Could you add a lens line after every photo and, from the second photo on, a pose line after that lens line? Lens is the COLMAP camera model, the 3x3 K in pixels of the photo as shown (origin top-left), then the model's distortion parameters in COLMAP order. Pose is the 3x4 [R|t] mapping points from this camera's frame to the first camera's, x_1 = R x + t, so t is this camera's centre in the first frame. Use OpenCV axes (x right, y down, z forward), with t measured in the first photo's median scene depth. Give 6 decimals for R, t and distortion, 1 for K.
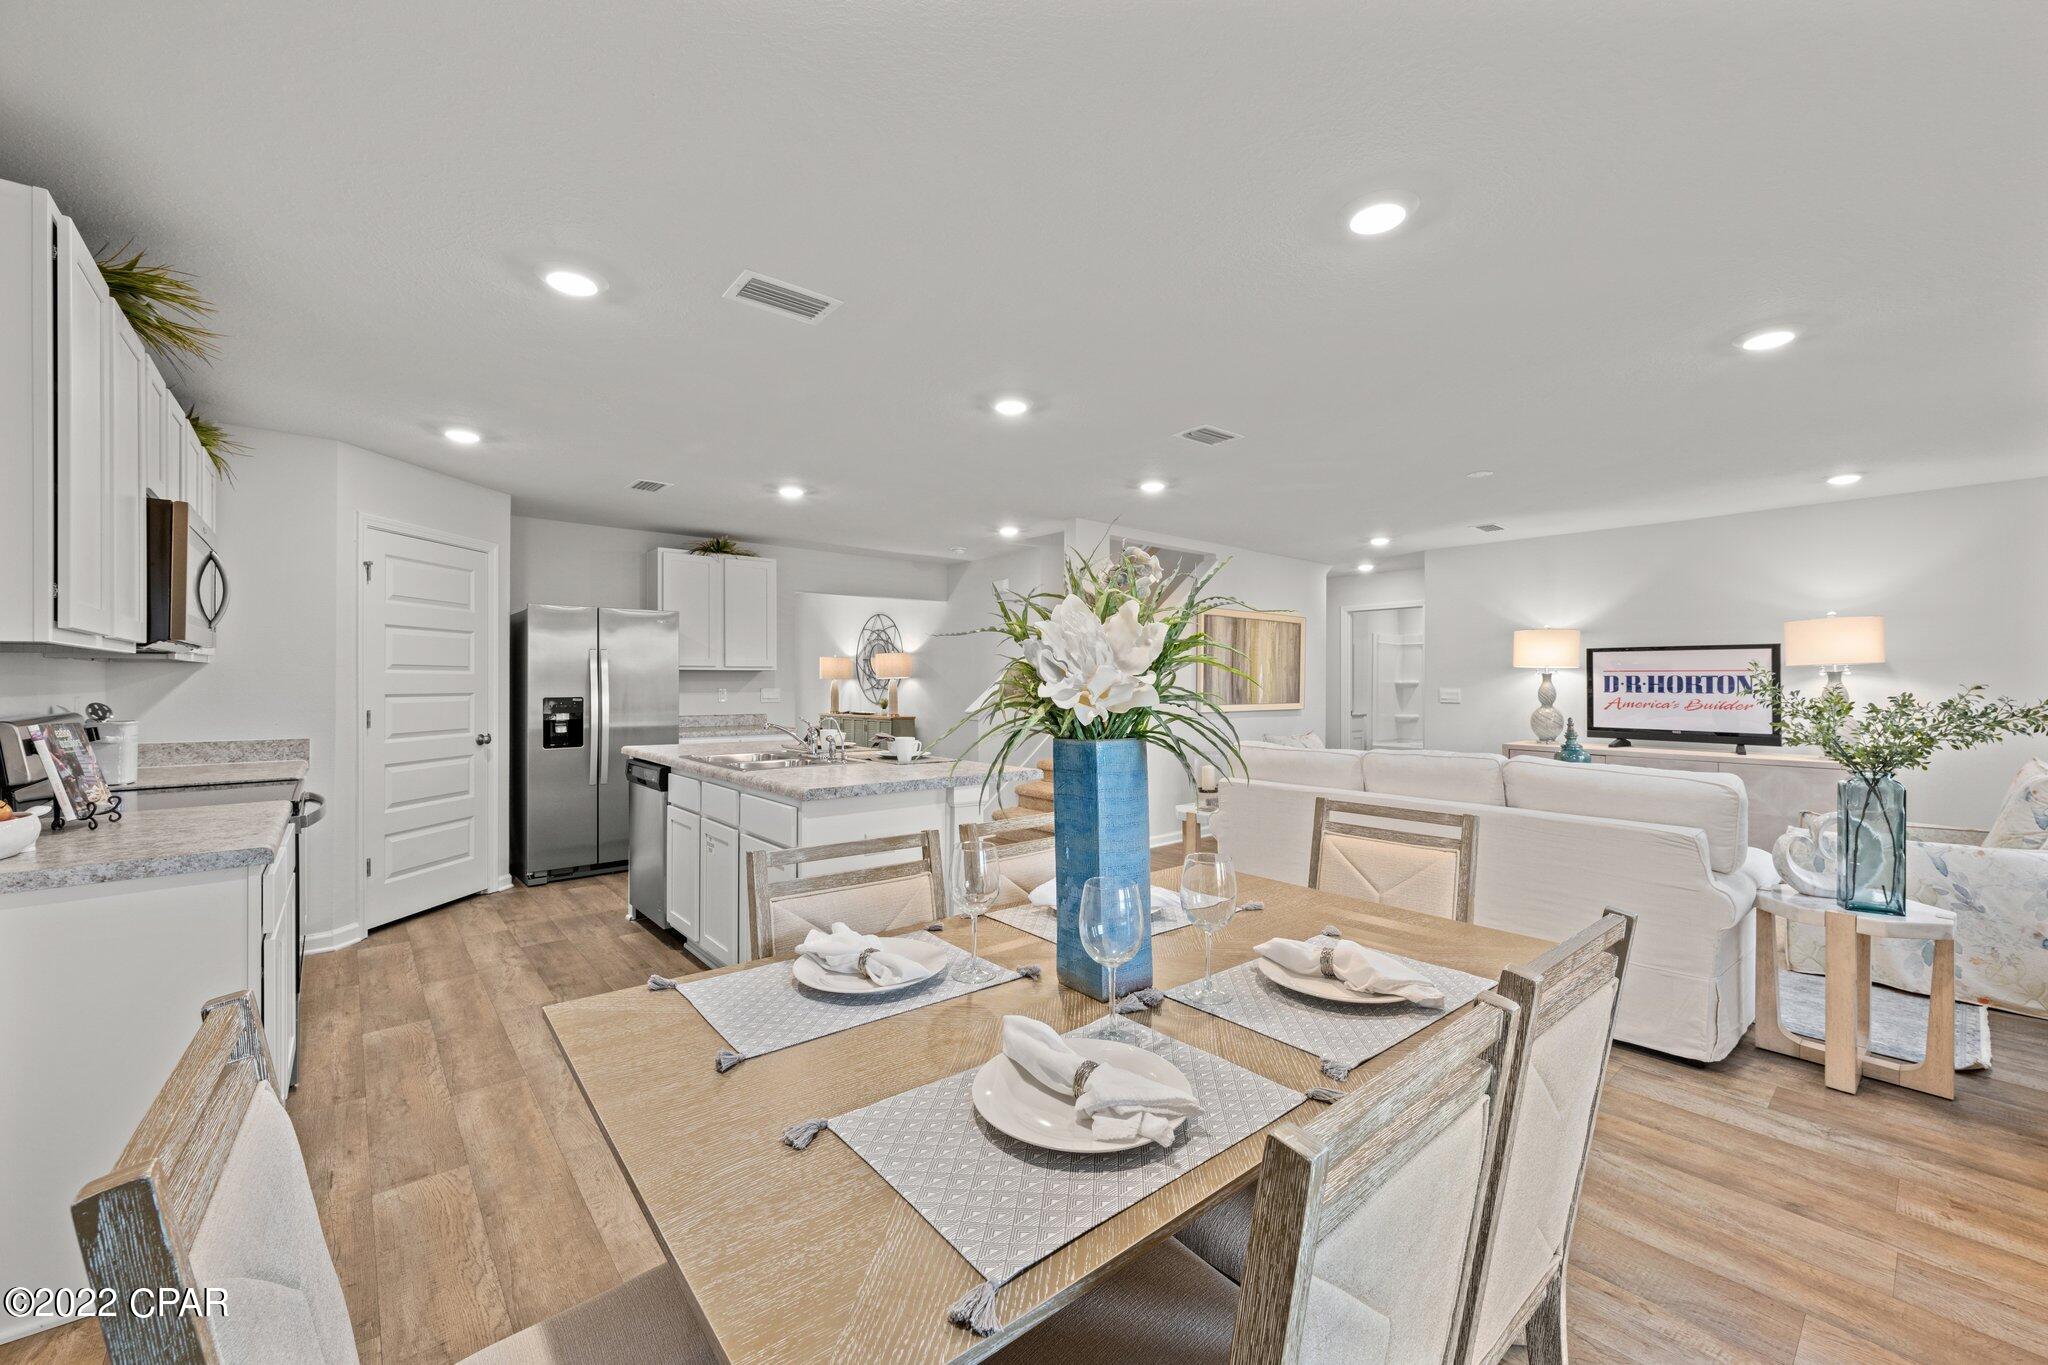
lens RADIAL K [[804.1, 0, 1016.7], [0, 804.1, 679.0], [0, 0, 1]] dist [-0.000481, -0.000008]
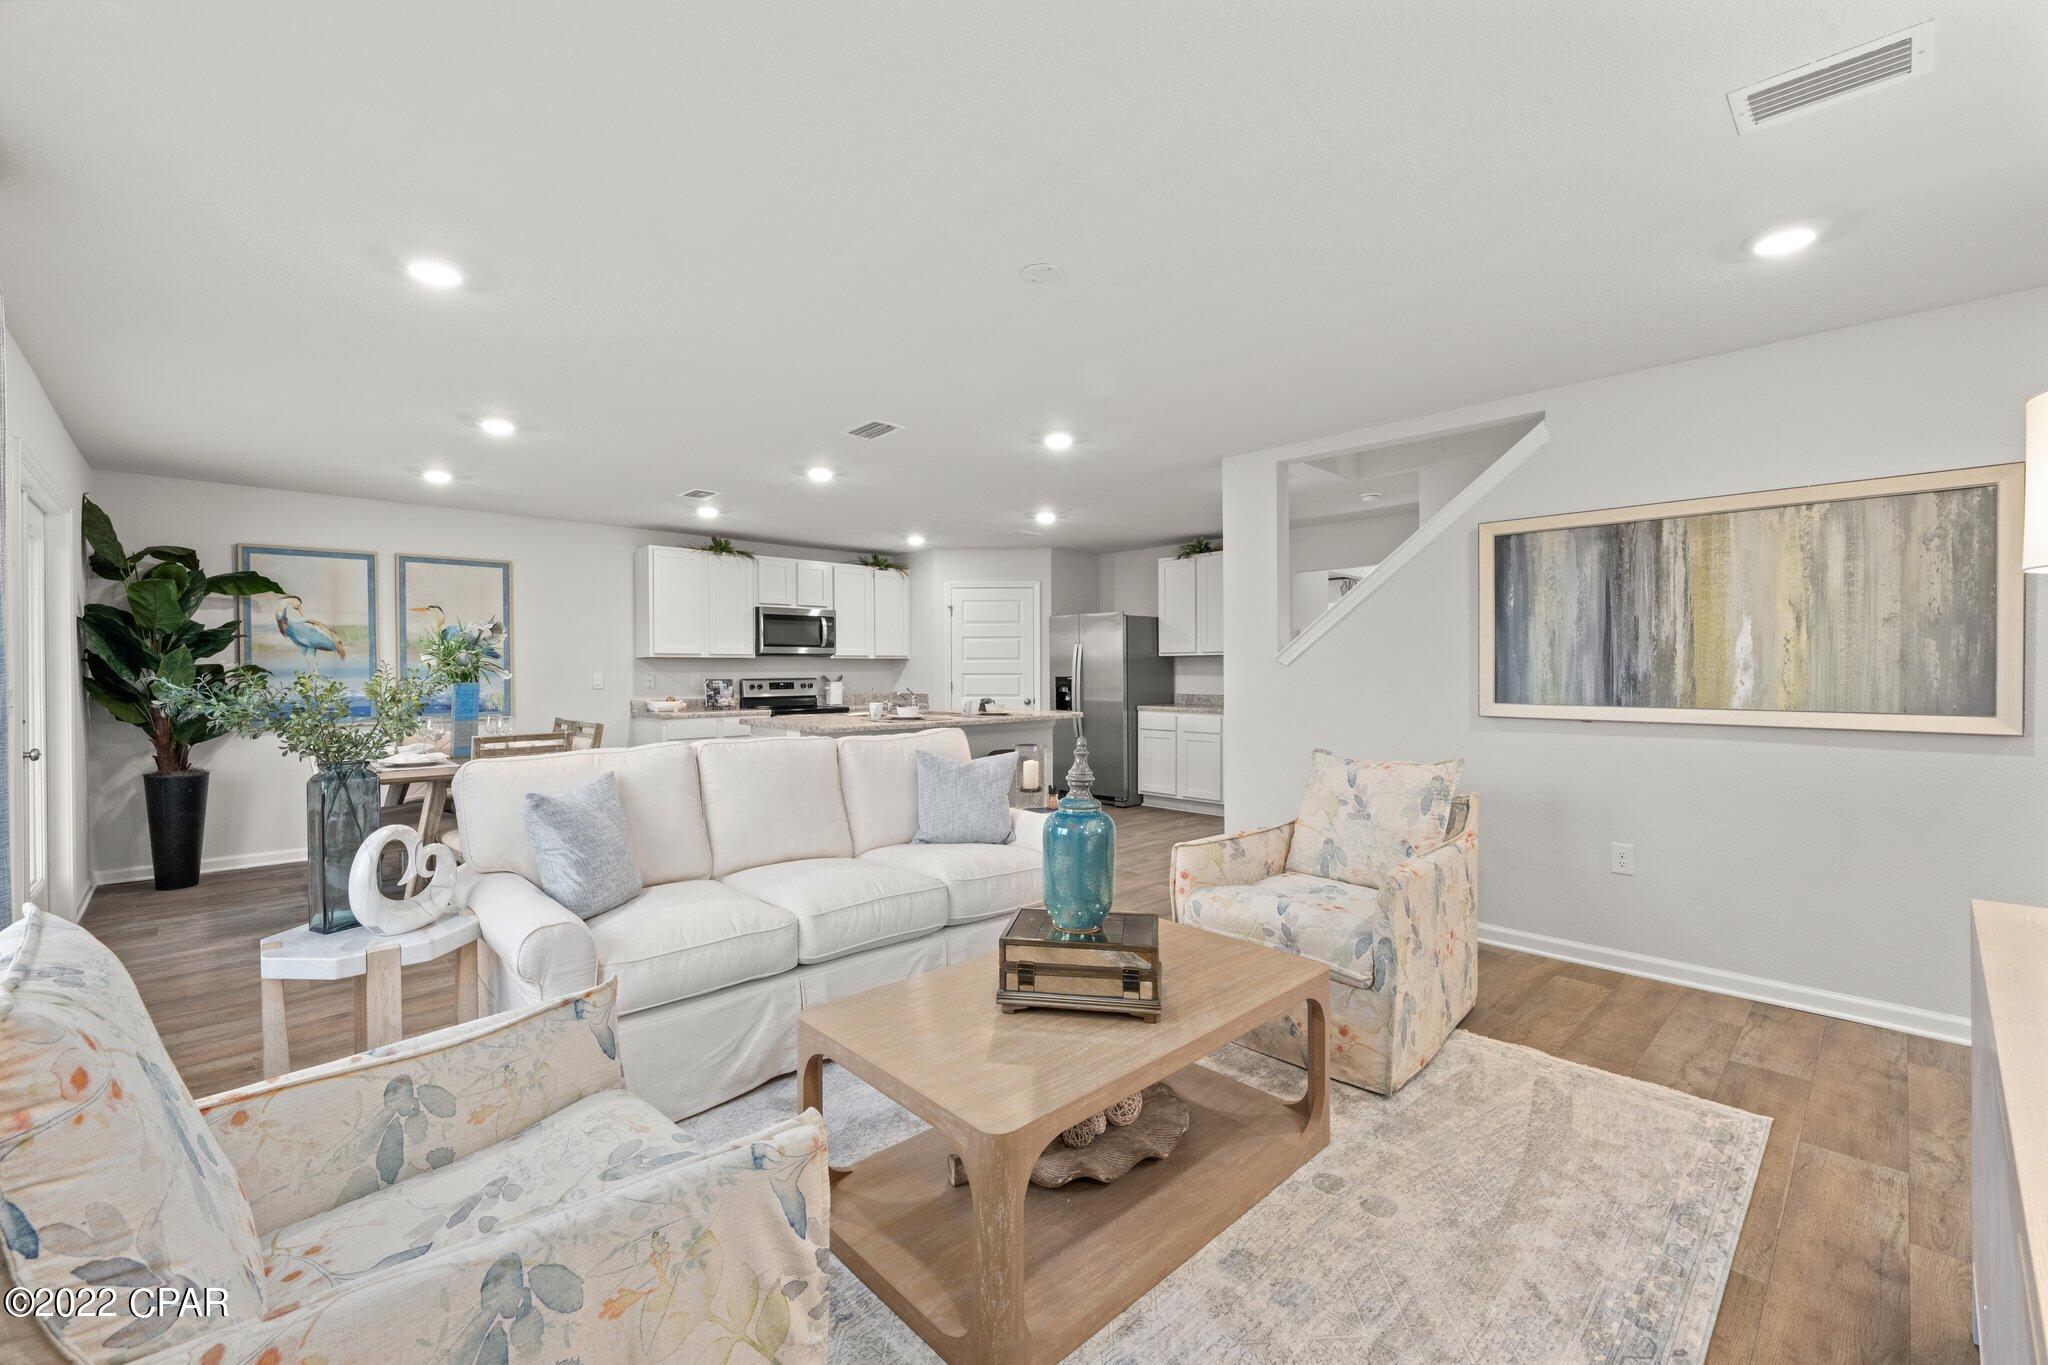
lens RADIAL K [[853.7, 0, 1018.6], [0, 853.7, 687.0], [0, 0, 1]] dist [-0.000153, 0.000036]
pose [[0.069553, 0.012841, -0.997496, 1.097146], [0.006447, 0.999890, 0.013322, 0.022059], [0.997557, -0.007358, 0.069462, 0.868401]]
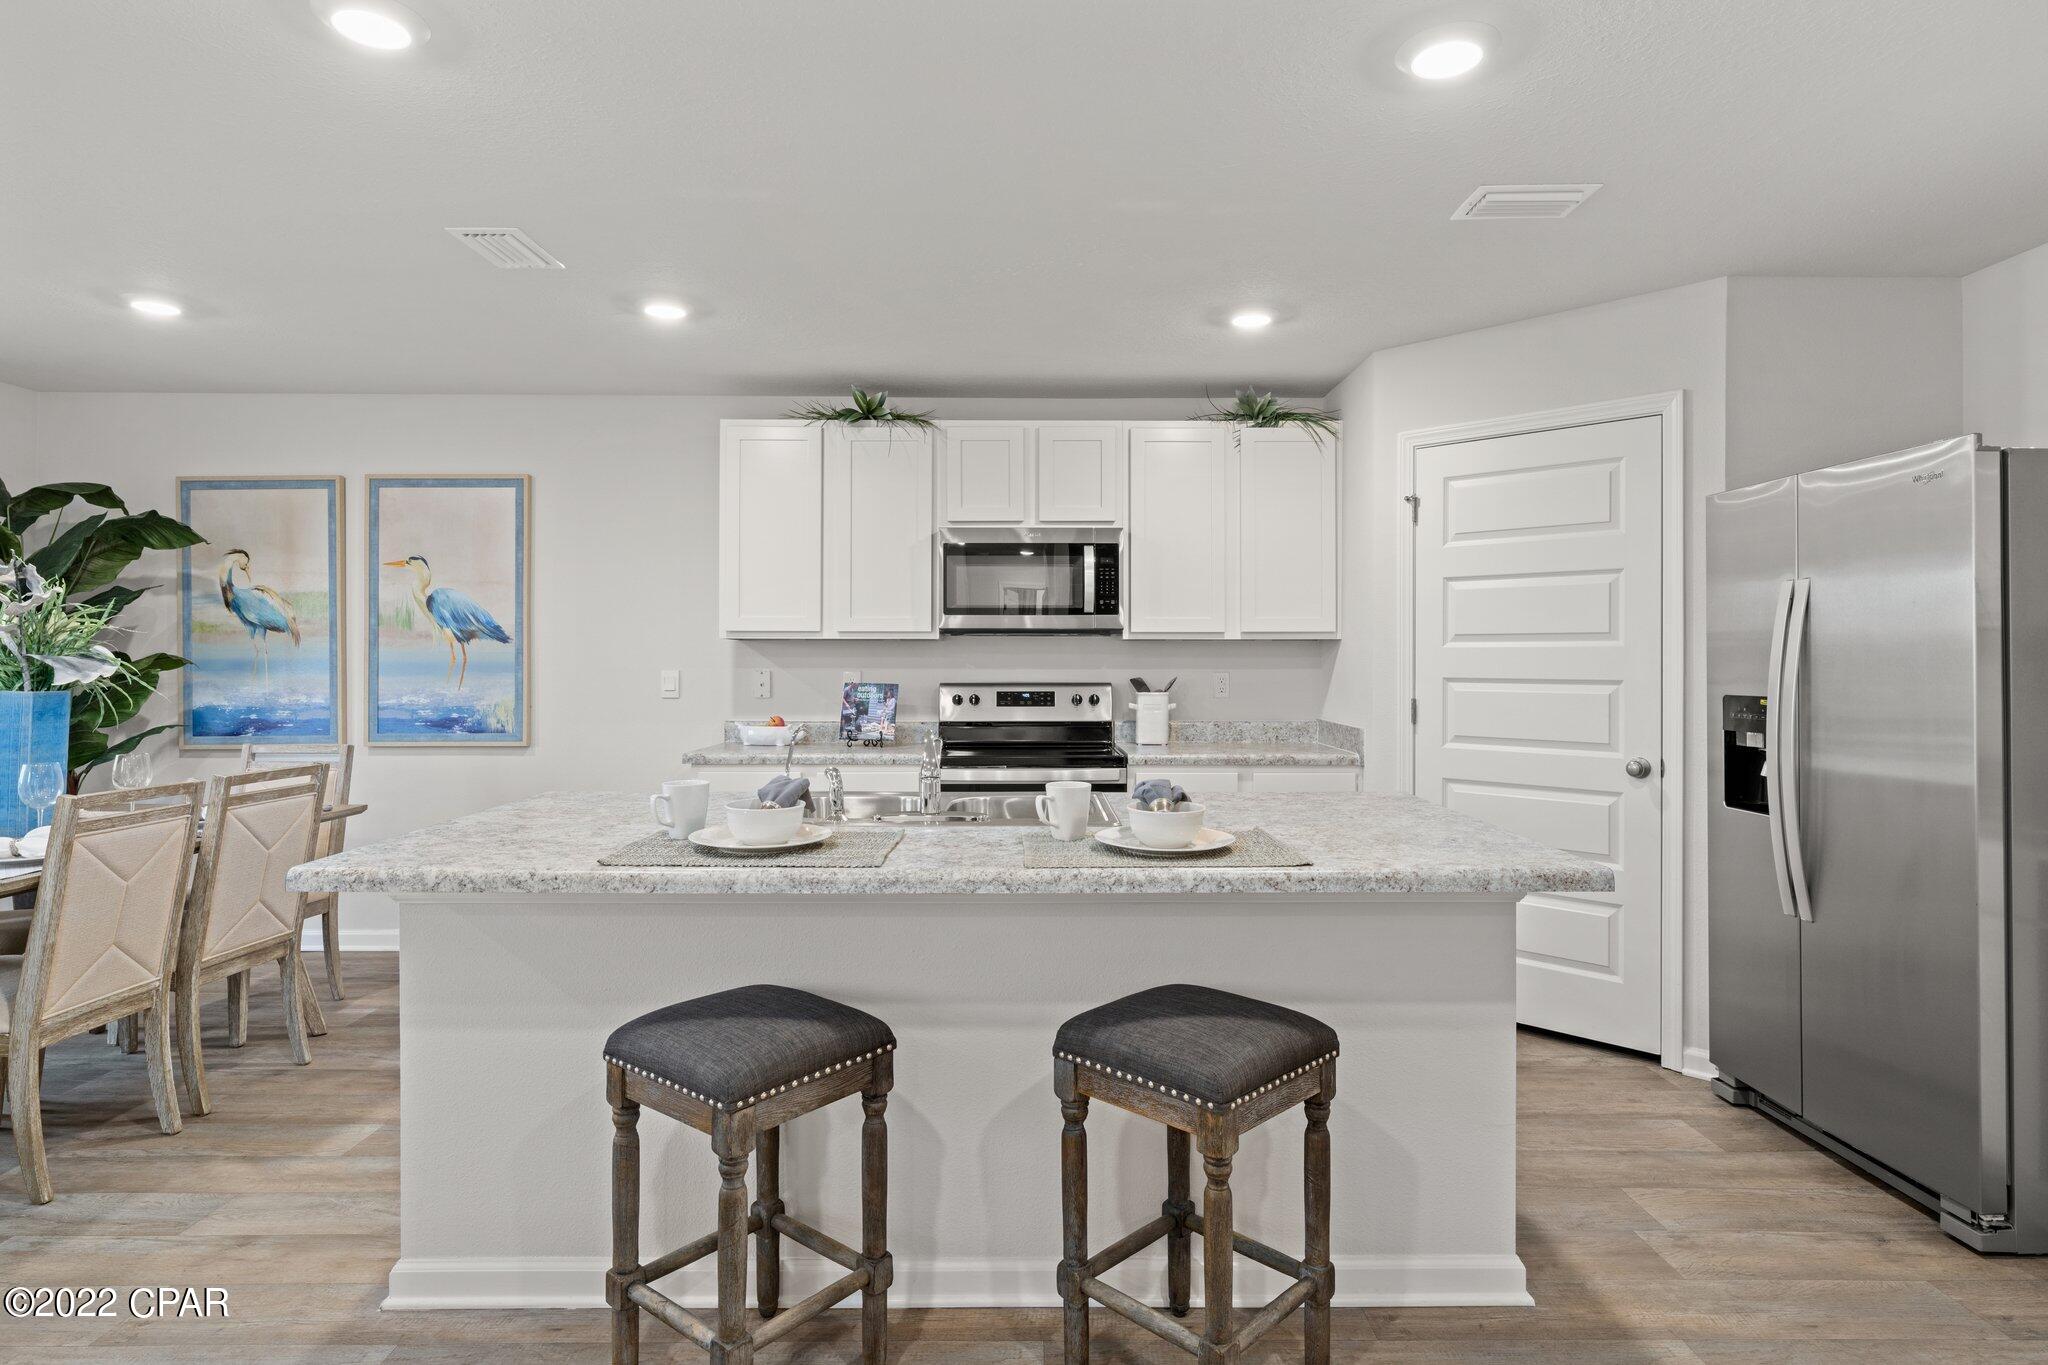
lens RADIAL K [[1095.2, 0, 1026.5], [0, 1095.2, 660.8], [0, 0, 1]] dist [0.004665, -0.000469]
pose [[-0.630426, -0.007243, -0.776216, 0.159721], [-0.004196, 0.999974, -0.005924, 0.009984], [0.776238, -0.000478, -0.630440, 1.155496]]
